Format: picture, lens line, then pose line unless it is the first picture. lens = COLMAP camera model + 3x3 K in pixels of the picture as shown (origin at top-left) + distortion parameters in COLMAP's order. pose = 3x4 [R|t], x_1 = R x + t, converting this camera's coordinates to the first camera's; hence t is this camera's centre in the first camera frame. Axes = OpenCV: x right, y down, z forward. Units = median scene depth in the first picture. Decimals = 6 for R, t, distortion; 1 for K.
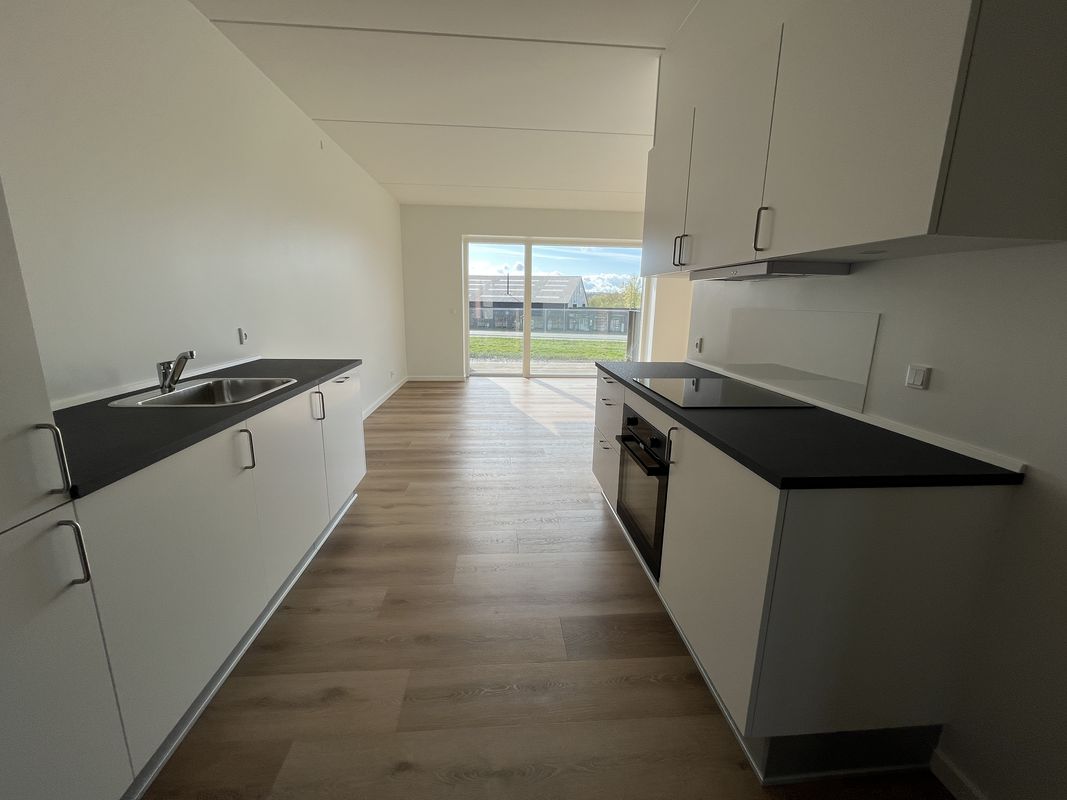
lens RADIAL K [[429.2, 0, 528.3], [0, 429.2, 391.0], [0, 0, 1]] dist [-0.004524, 0.001682]
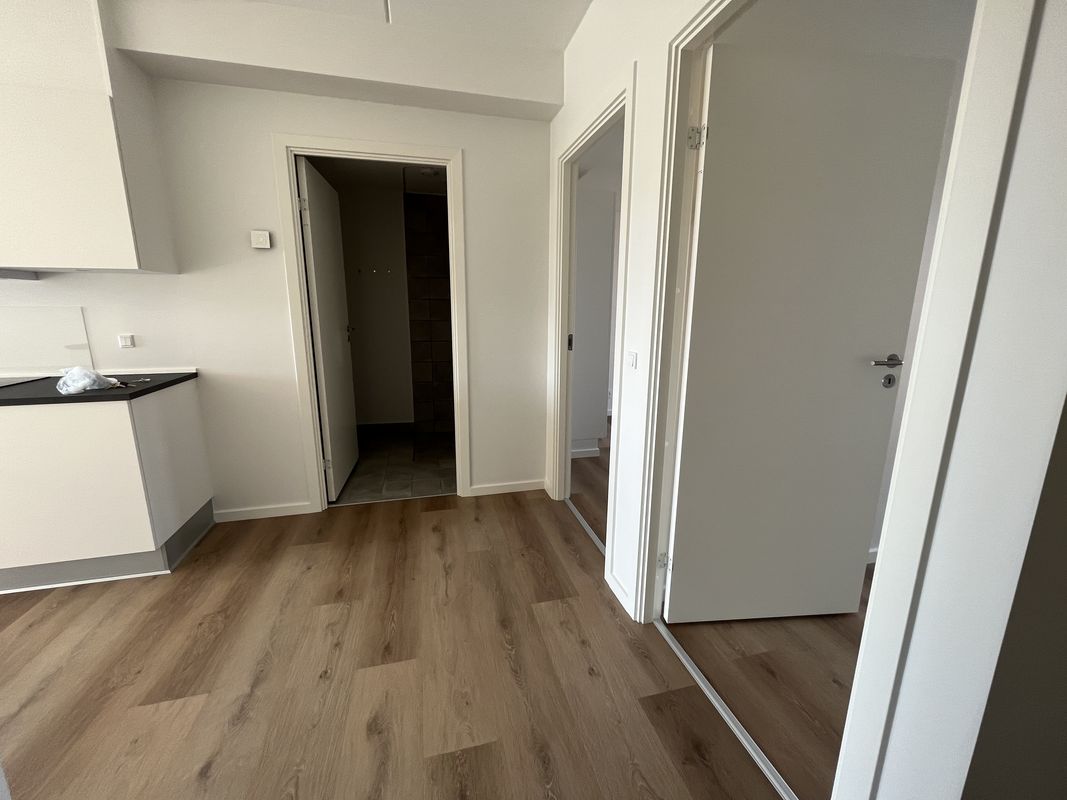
lens RADIAL K [[429.2, 0, 537.8], [0, 429.2, 397.0], [0, 0, 1]] dist [-0.004524, 0.001682]
pose [[-0.195902, -0.219158, 0.955820, -0.302559], [0.193474, 0.946909, 0.256769, 0.015575], [-0.961348, 0.235228, -0.143100, -0.089890]]
